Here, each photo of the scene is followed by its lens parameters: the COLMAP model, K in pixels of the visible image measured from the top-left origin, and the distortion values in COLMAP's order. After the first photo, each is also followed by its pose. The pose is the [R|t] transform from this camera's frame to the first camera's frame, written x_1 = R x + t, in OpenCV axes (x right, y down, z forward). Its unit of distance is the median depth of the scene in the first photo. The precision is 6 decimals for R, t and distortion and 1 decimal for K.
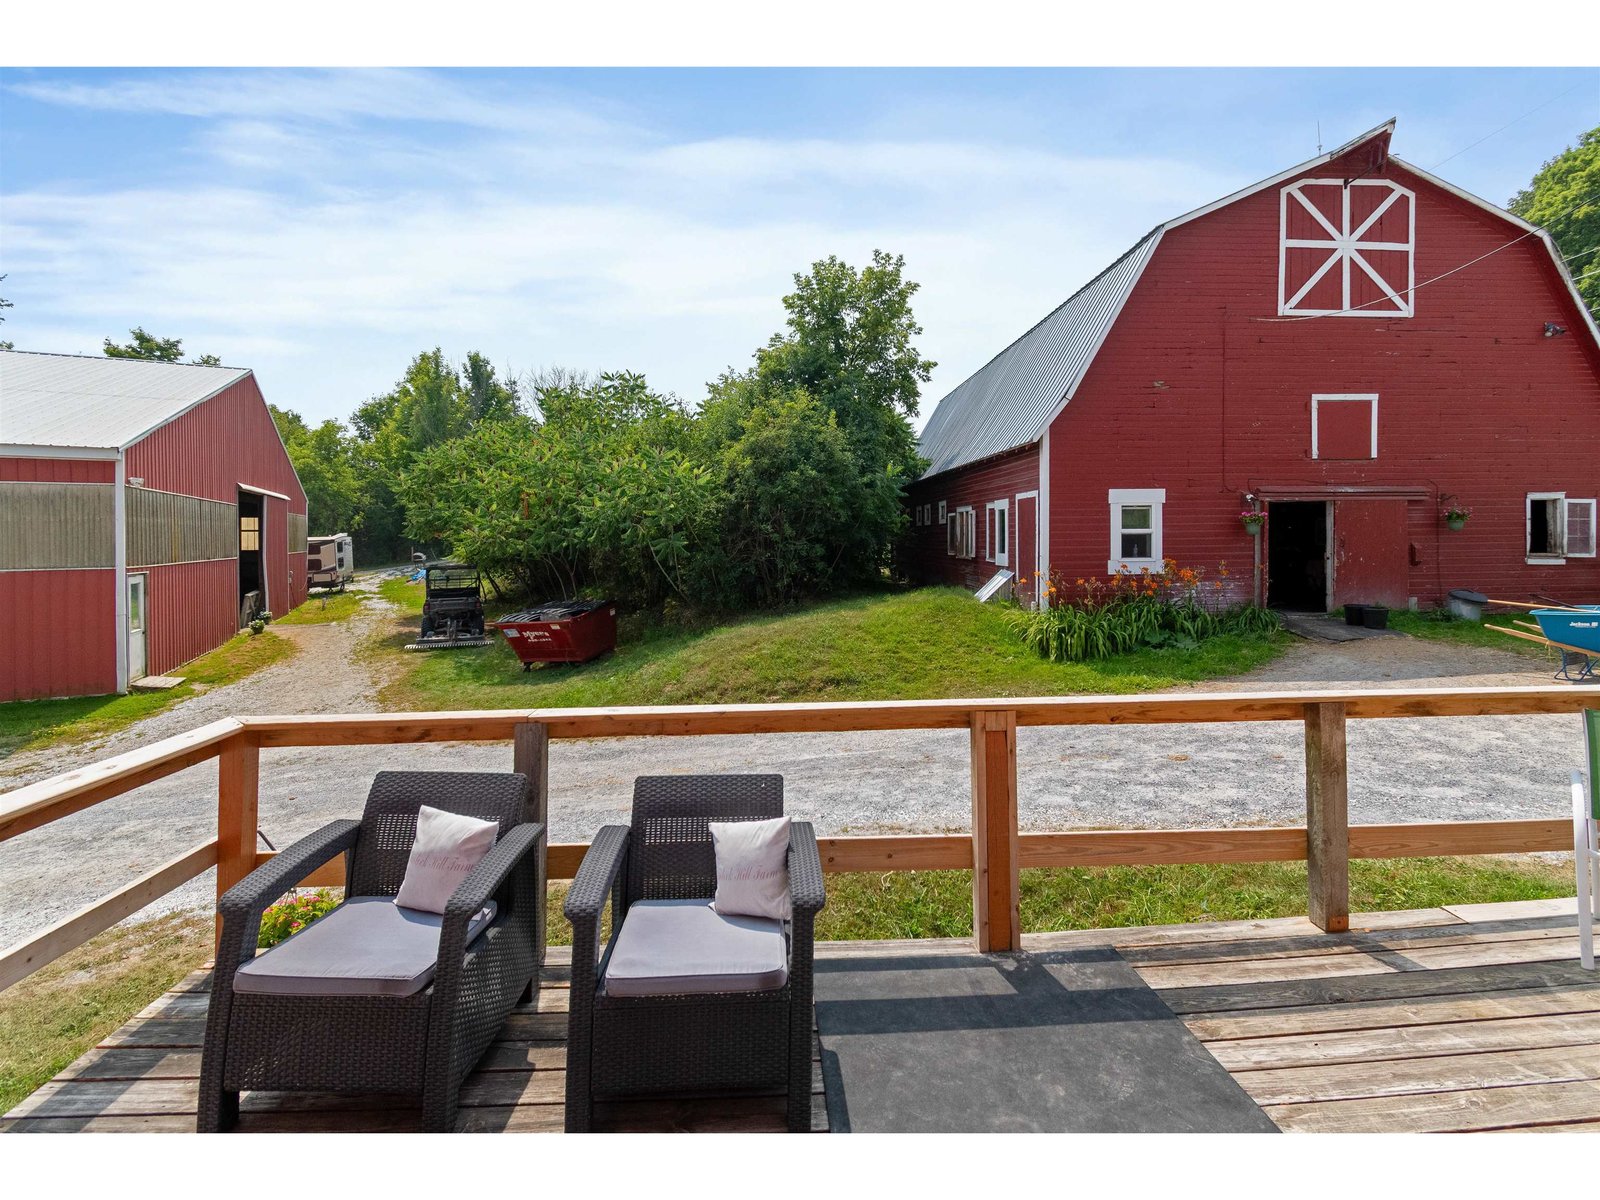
lens RADIAL K [[770.6, 0, 797.7], [0, 770.6, 544.2], [0, 0, 1]] dist [0.000850, -0.000433]
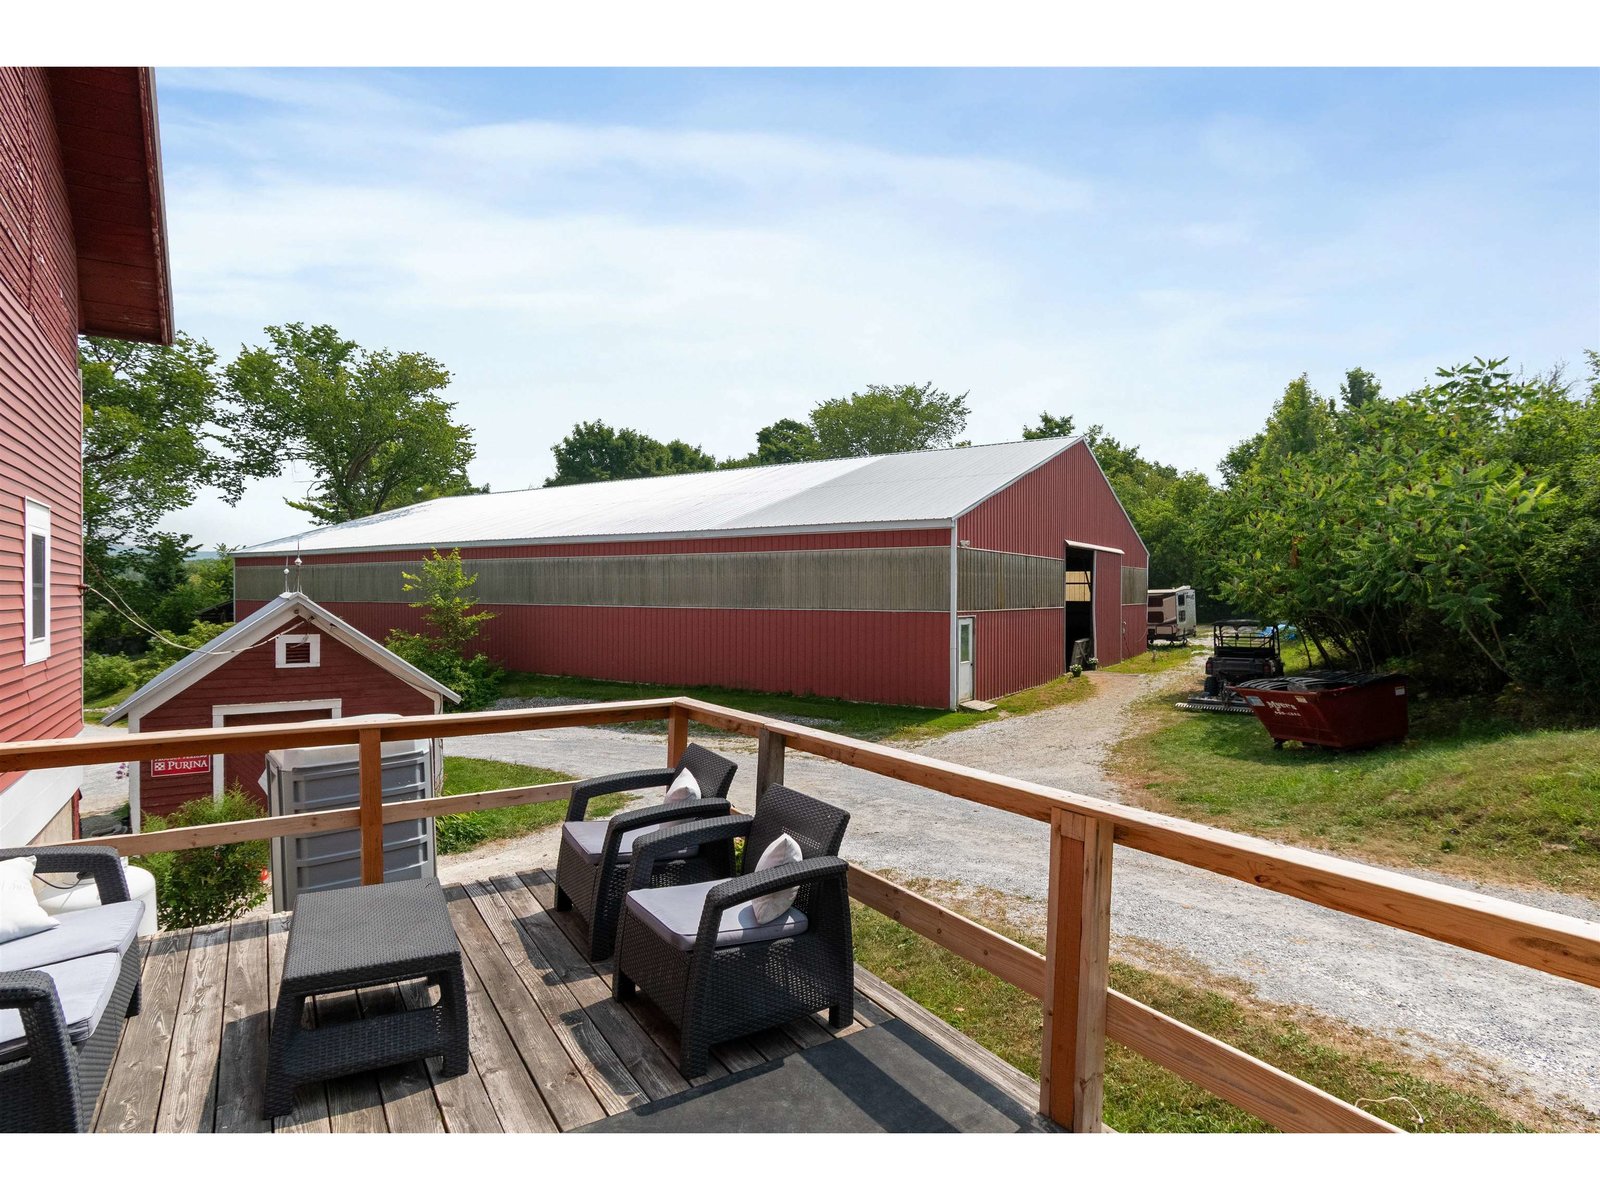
lens RADIAL K [[858.0, 0, 800.0], [0, 858.0, 600.0], [0, 0, 1]] dist [0.000016, 0.000612]
pose [[0.469542, 0.016904, -0.882748, 0.191524], [-0.016652, 0.999808, 0.010288, 0.000721], [0.882753, 0.009869, 0.469733, 0.080006]]
